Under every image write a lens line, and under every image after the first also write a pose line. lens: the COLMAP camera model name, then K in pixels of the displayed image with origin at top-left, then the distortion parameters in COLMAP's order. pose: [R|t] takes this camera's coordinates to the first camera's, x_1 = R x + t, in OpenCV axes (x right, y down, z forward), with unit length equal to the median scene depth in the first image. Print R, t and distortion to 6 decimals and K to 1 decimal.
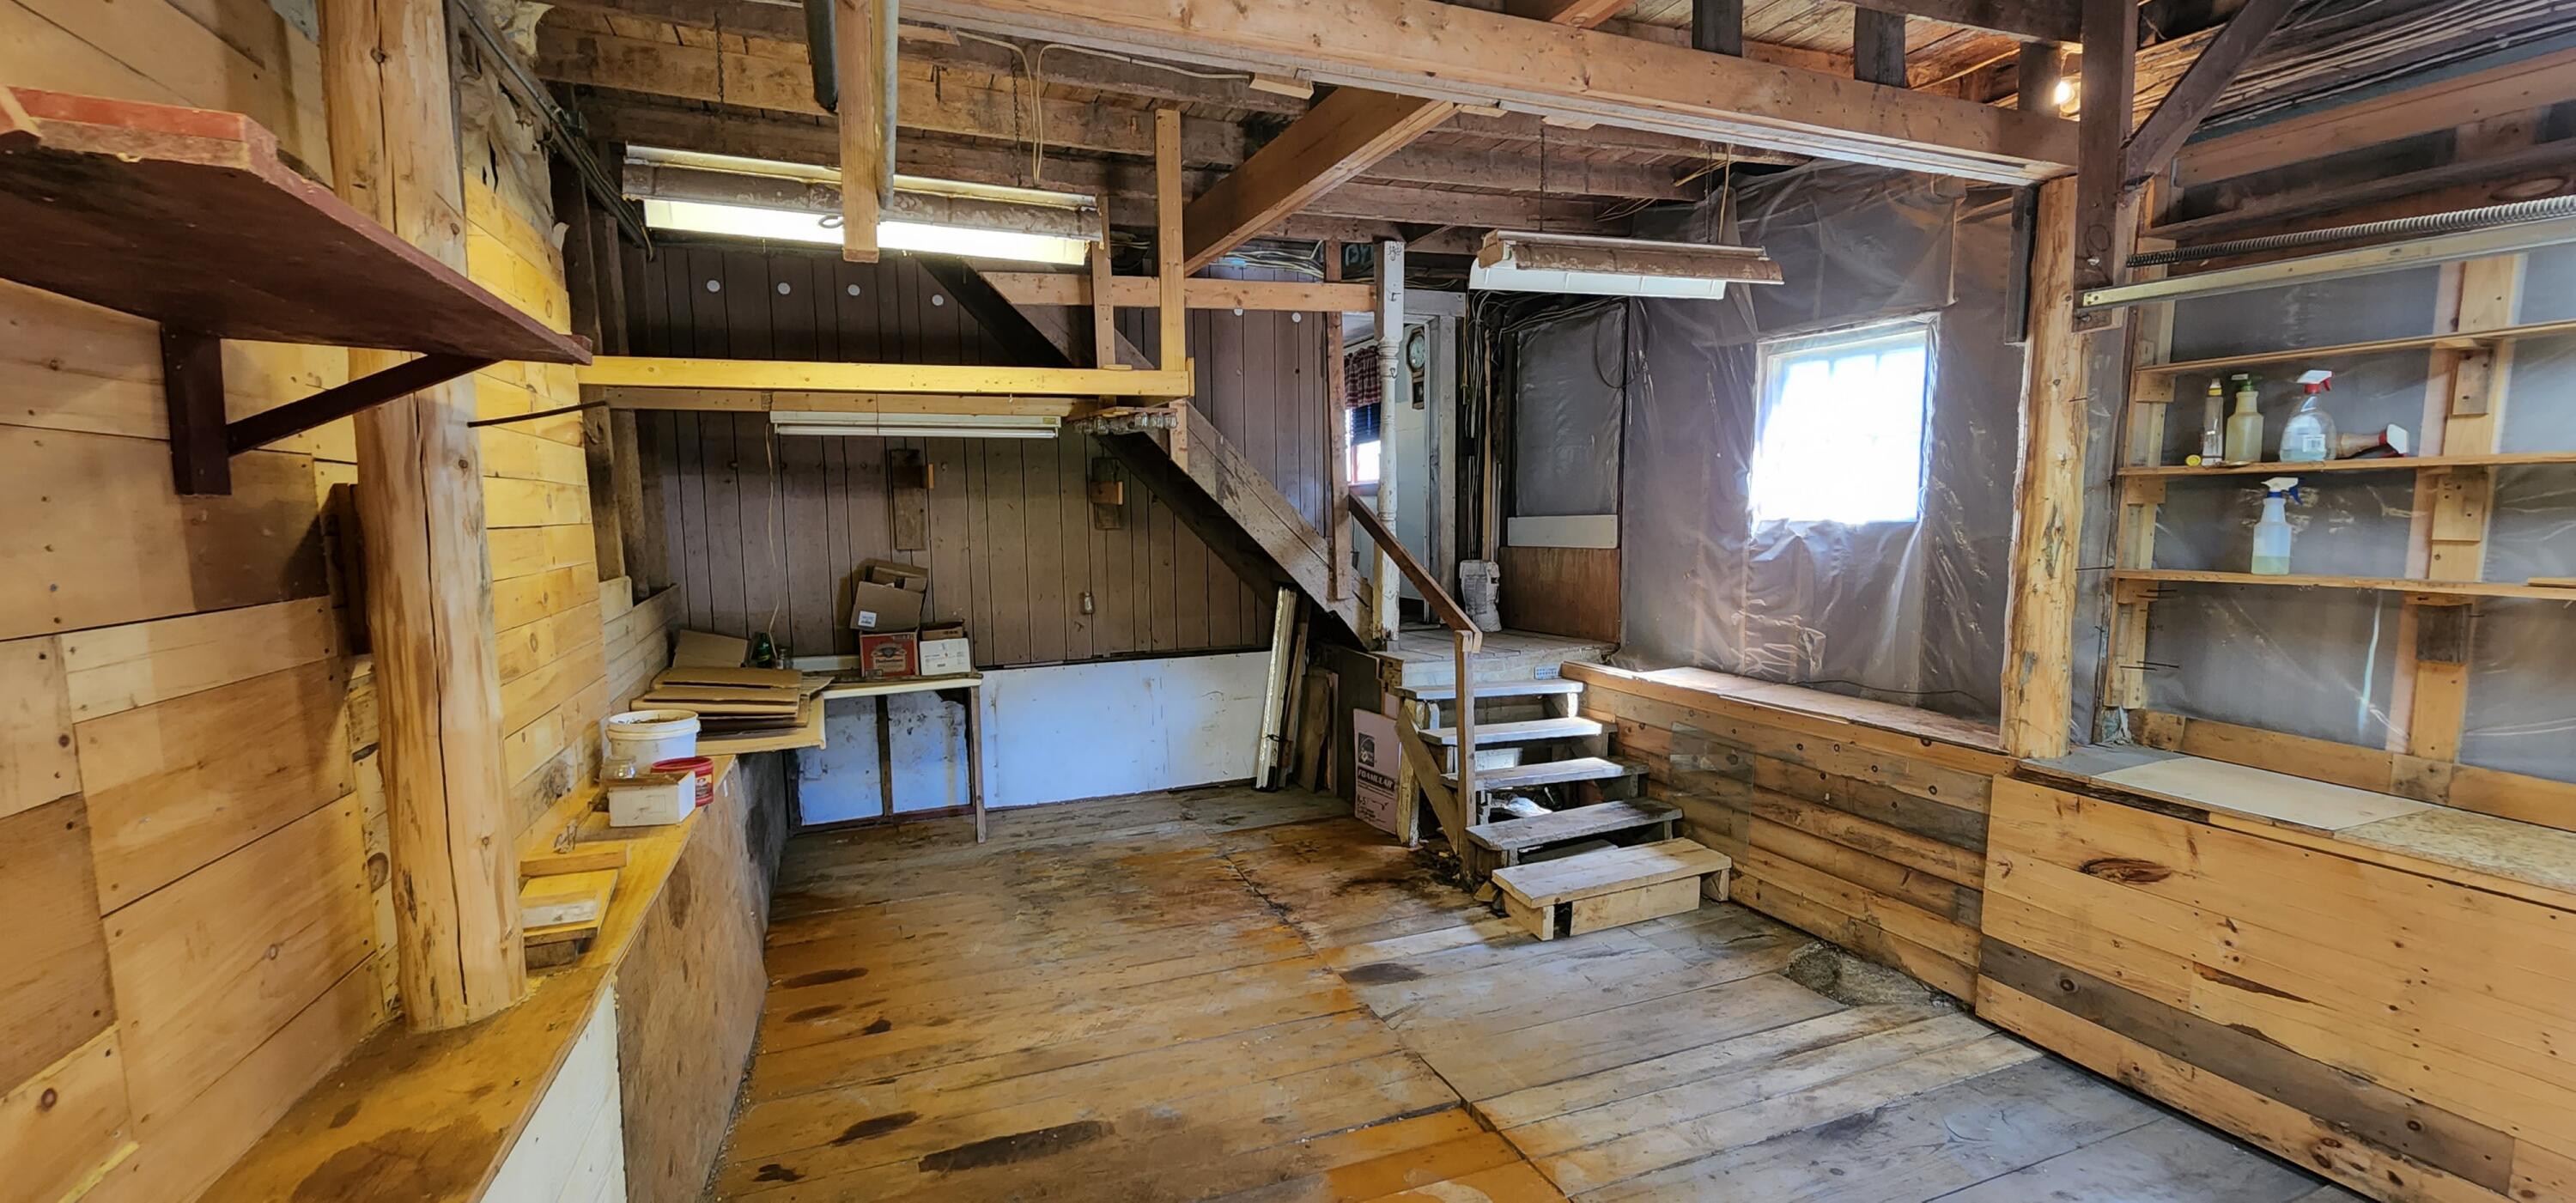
lens RADIAL K [[1043.1, 0, 1288.2], [0, 1043.1, 612.3], [0, 0, 1]] dist [-0.000238, -0.000036]
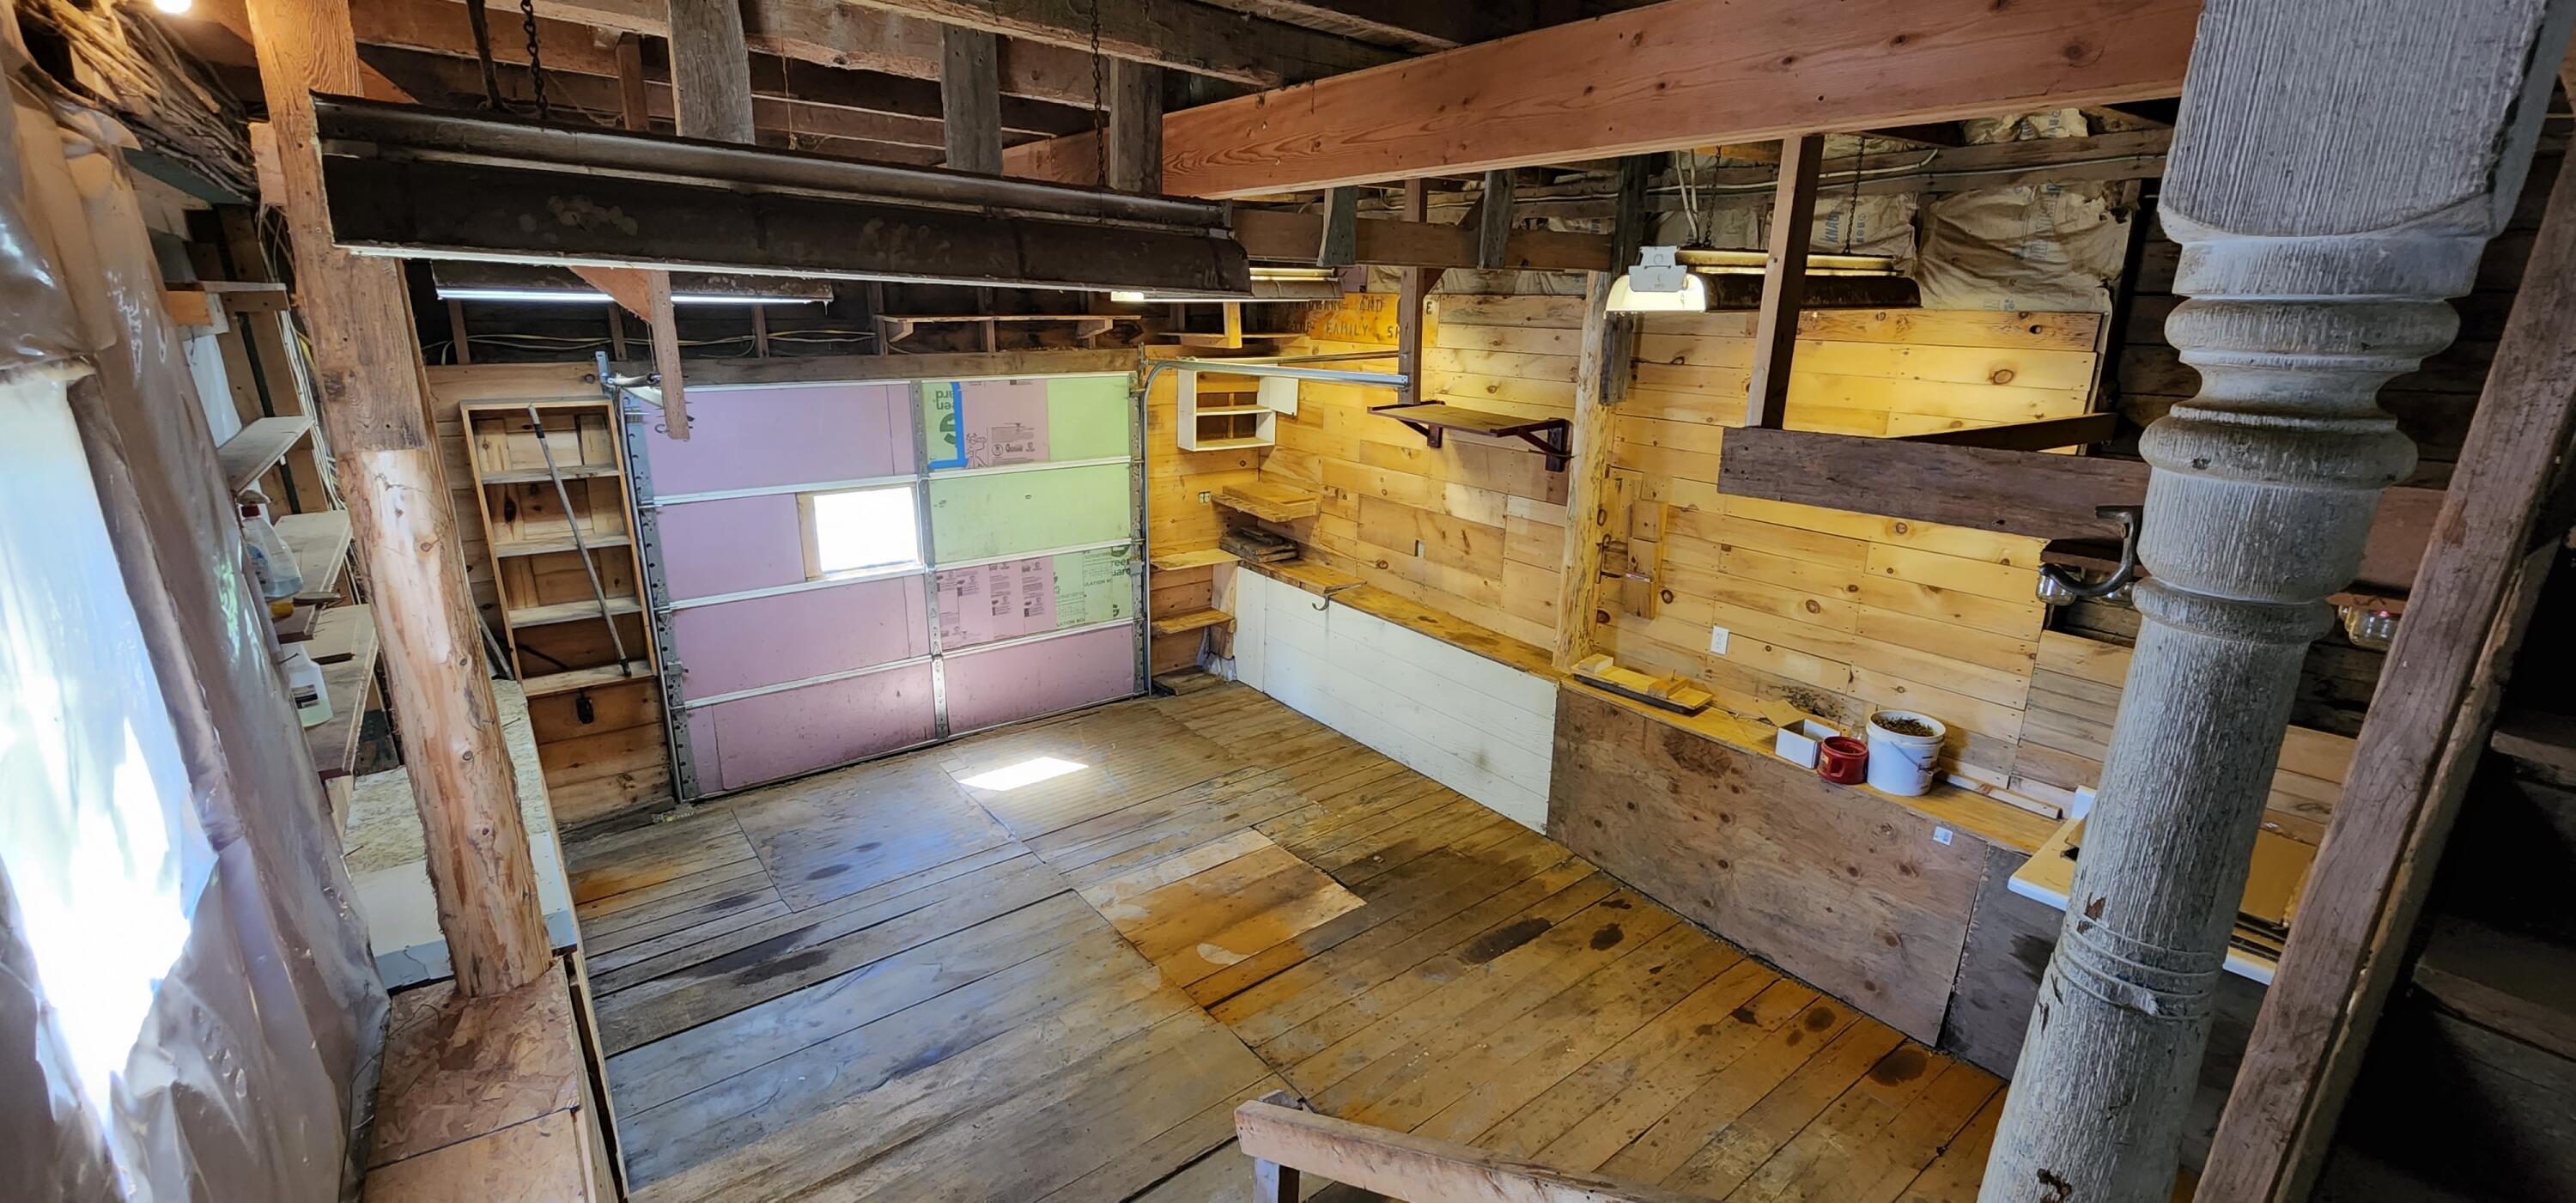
lens RADIAL K [[1043.1, 0, 1293.1], [0, 1043.1, 610.6], [0, 0, 1]] dist [-0.000238, -0.000036]
pose [[-0.956736, 0.072879, -0.281683, 0.414899], [-0.041605, 0.923906, 0.380351, -0.479452], [0.287968, 0.375614, -0.880902, 1.973965]]
